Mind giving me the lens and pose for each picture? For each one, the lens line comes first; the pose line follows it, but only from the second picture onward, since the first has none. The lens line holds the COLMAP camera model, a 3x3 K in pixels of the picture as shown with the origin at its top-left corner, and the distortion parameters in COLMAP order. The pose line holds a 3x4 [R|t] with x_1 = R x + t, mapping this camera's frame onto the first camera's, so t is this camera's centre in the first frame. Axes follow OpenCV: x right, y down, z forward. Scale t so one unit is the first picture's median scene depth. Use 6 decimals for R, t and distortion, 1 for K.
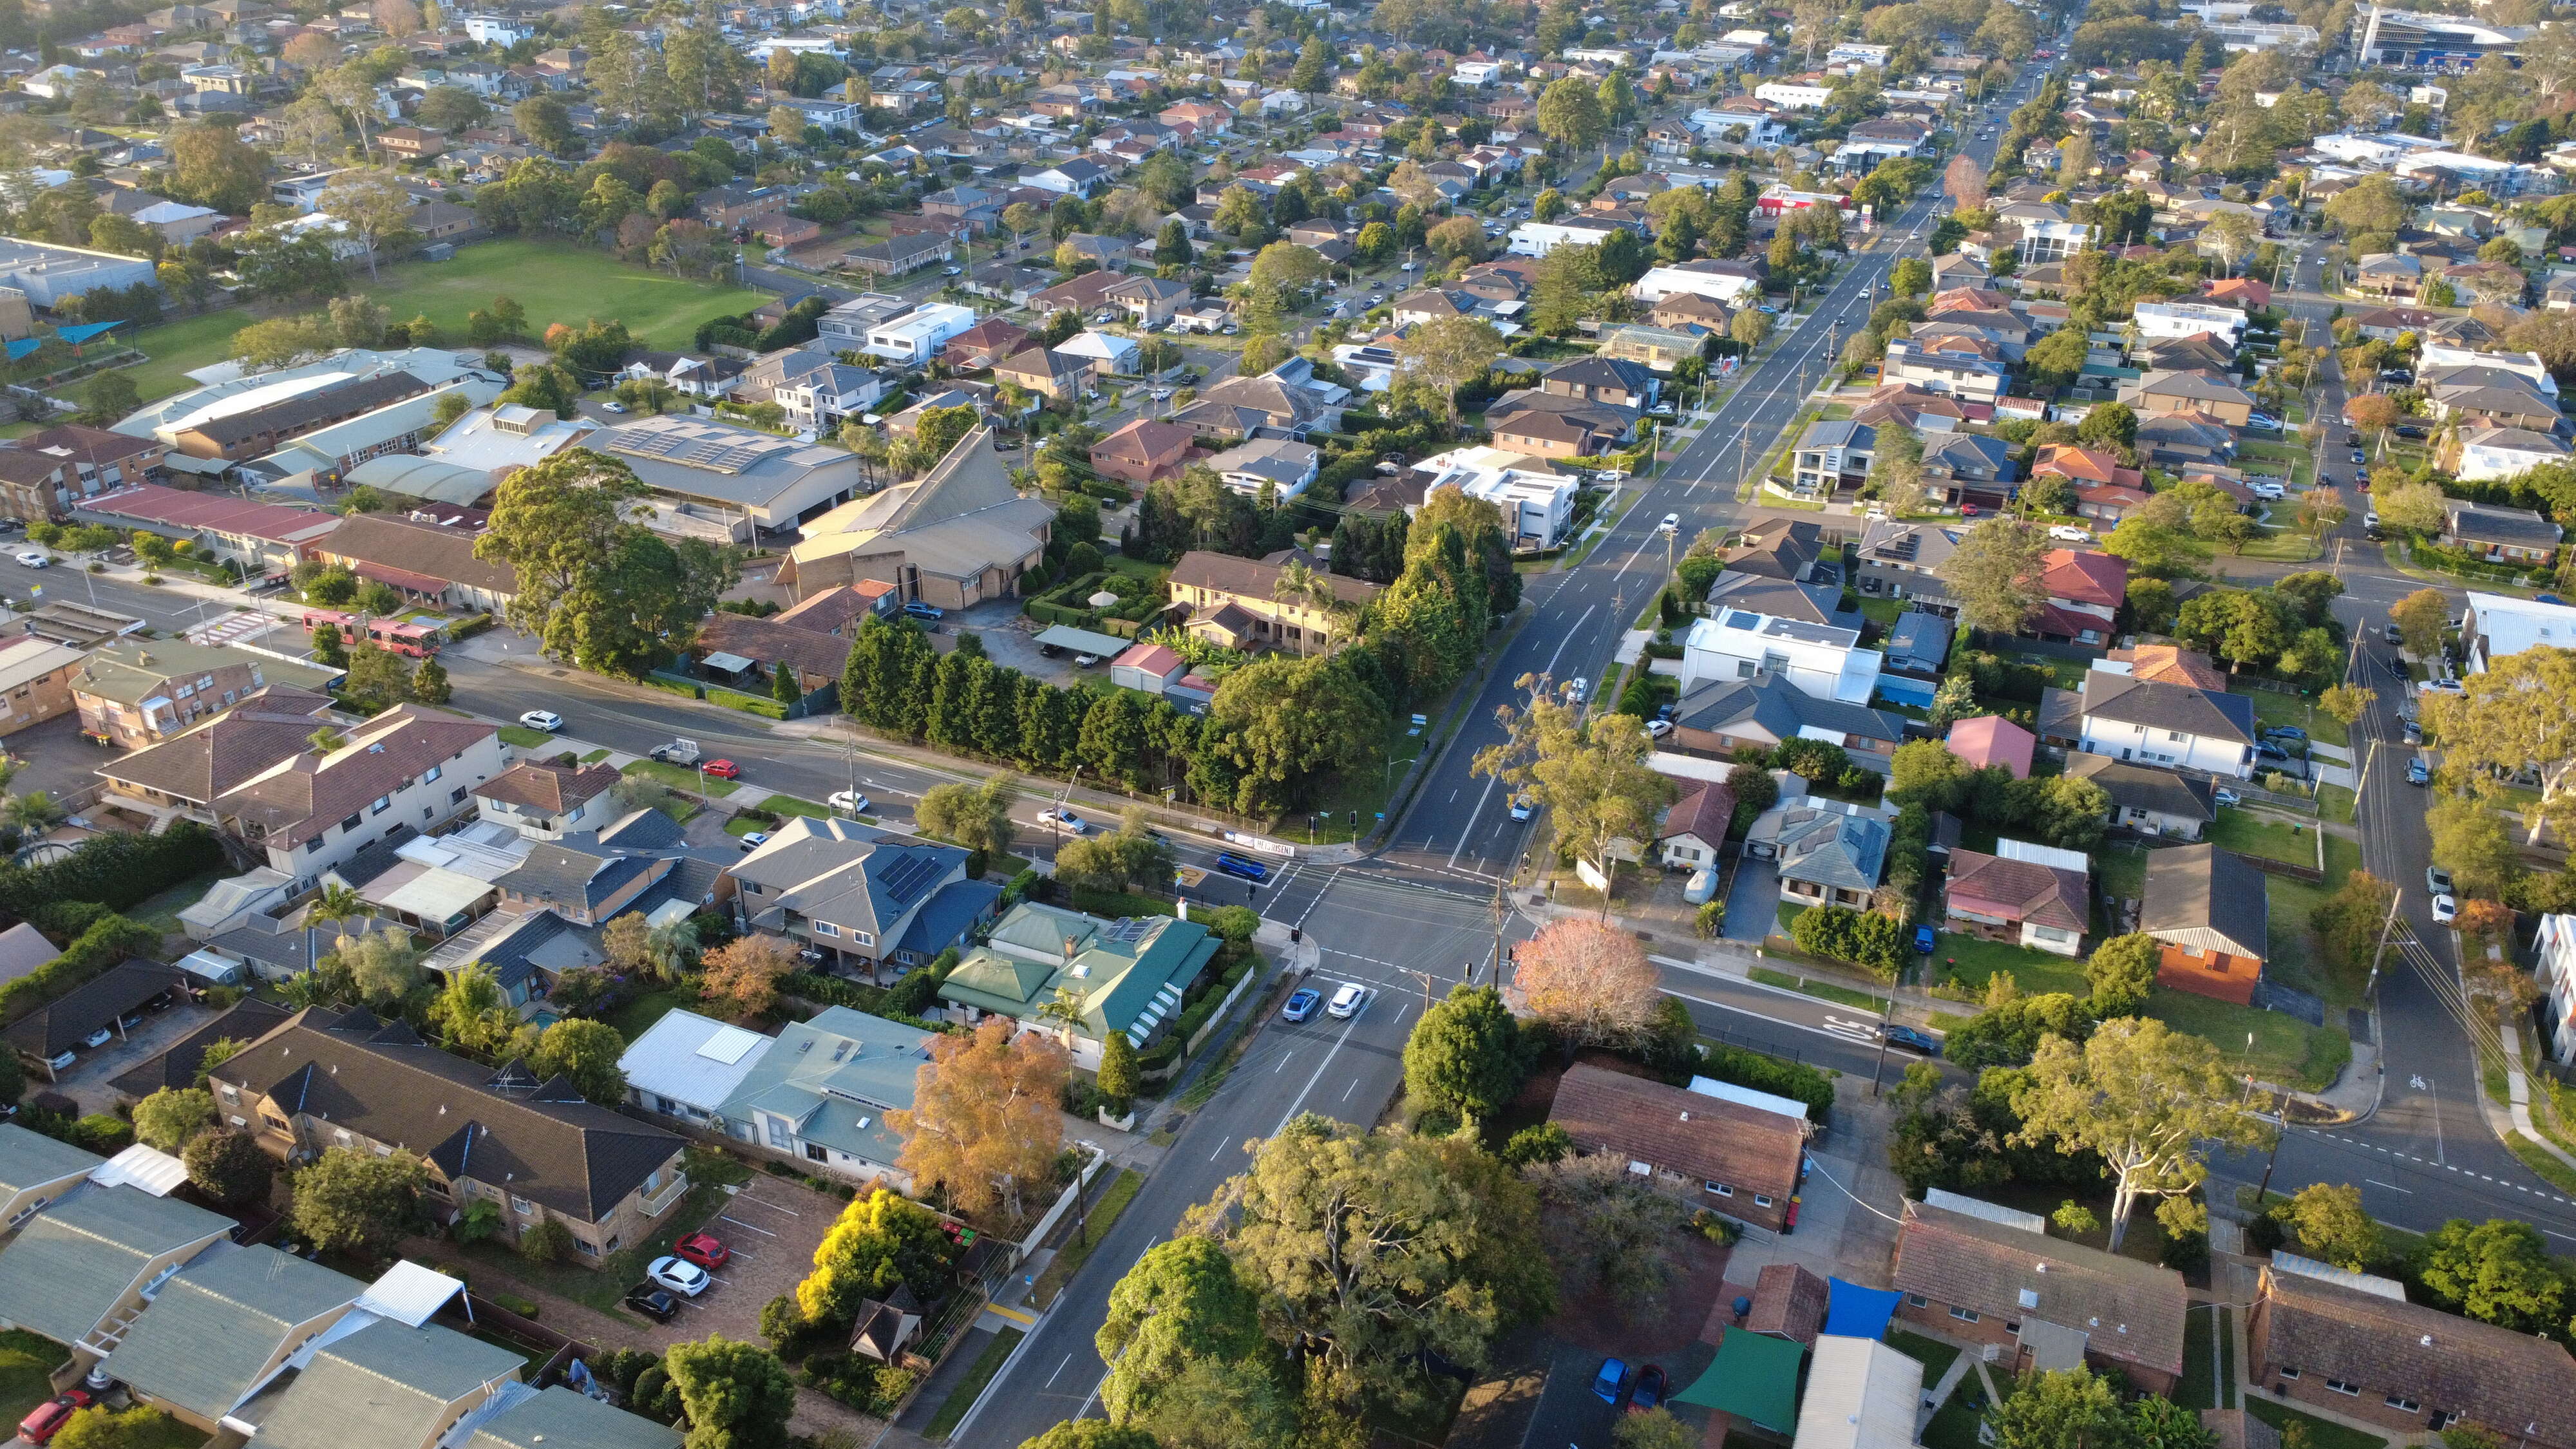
lens RADIAL K [[1839.4, 0, 1288.0], [0, 1839.4, 724.5], [0, 0, 1]] dist [-0.003833, 0.002106]
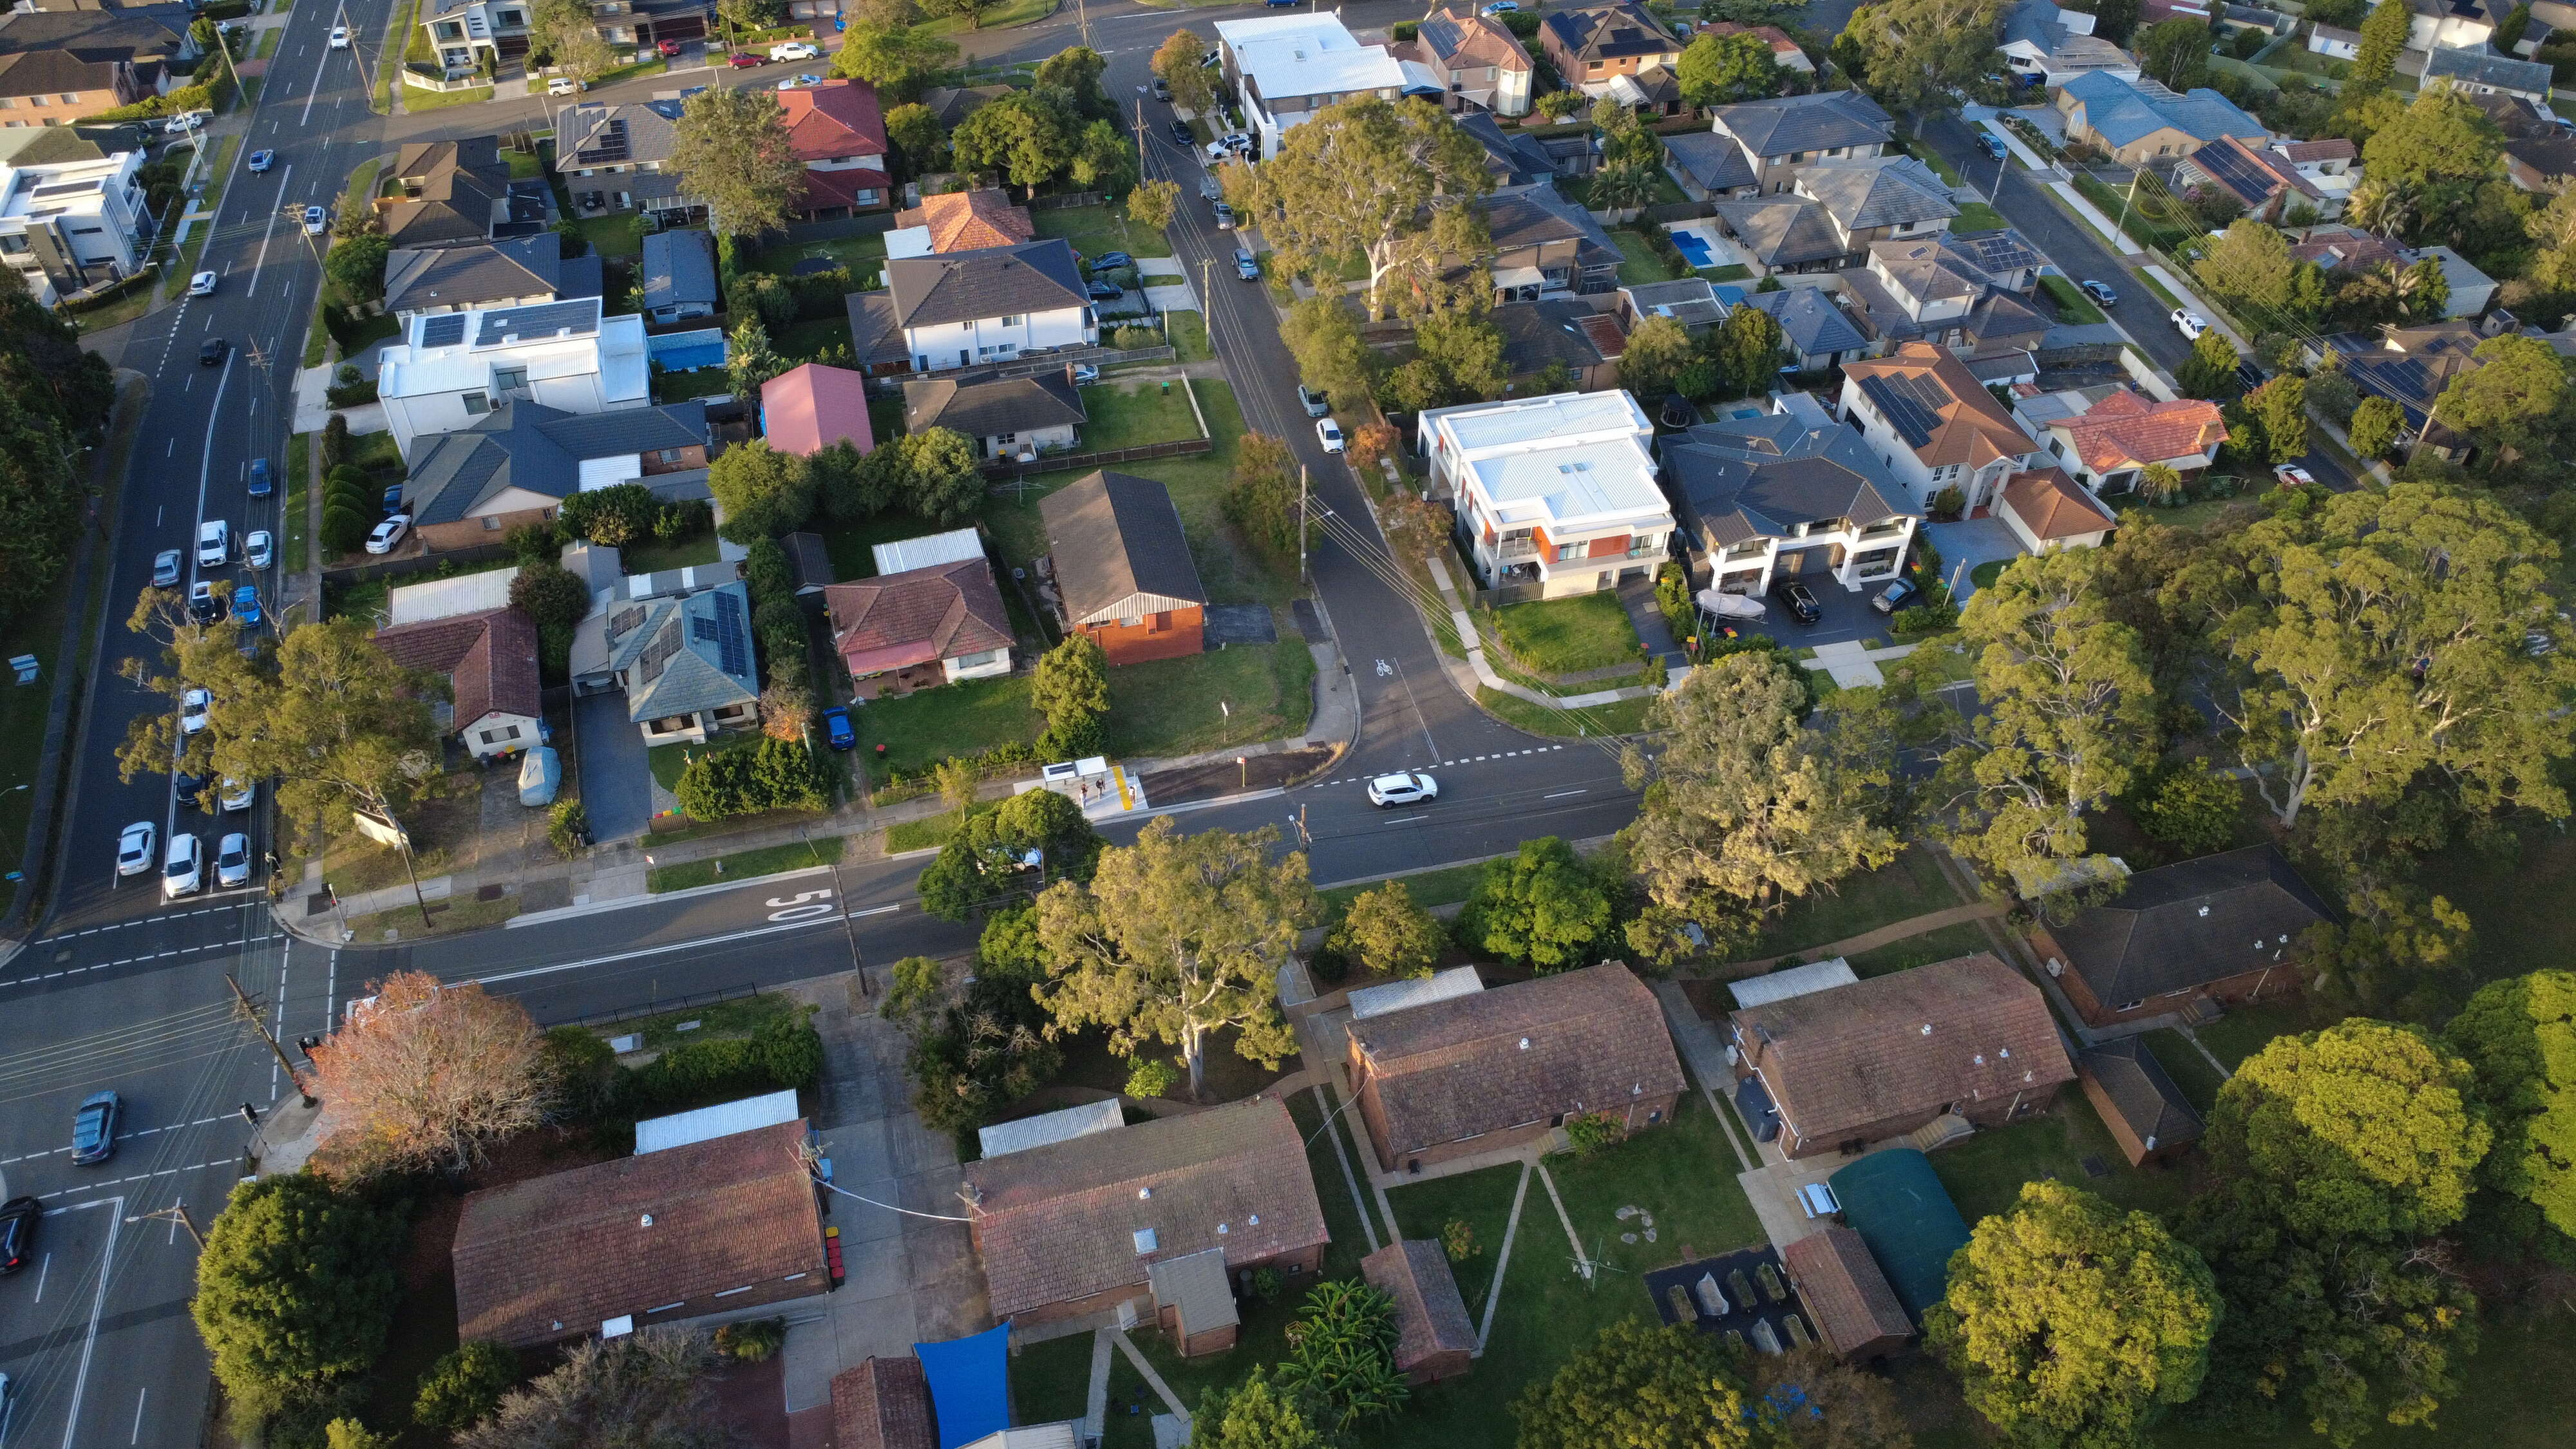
lens RADIAL K [[1879.4, 0, 1288.0], [0, 1879.4, 724.5], [0, 0, 1]] dist [-0.008718, 0.001385]
pose [[0.773045, -0.432183, 0.464349, 0.101717], [0.286048, 0.890851, 0.352932, -0.091455], [-0.566197, -0.140006, 0.812293, 0.201822]]
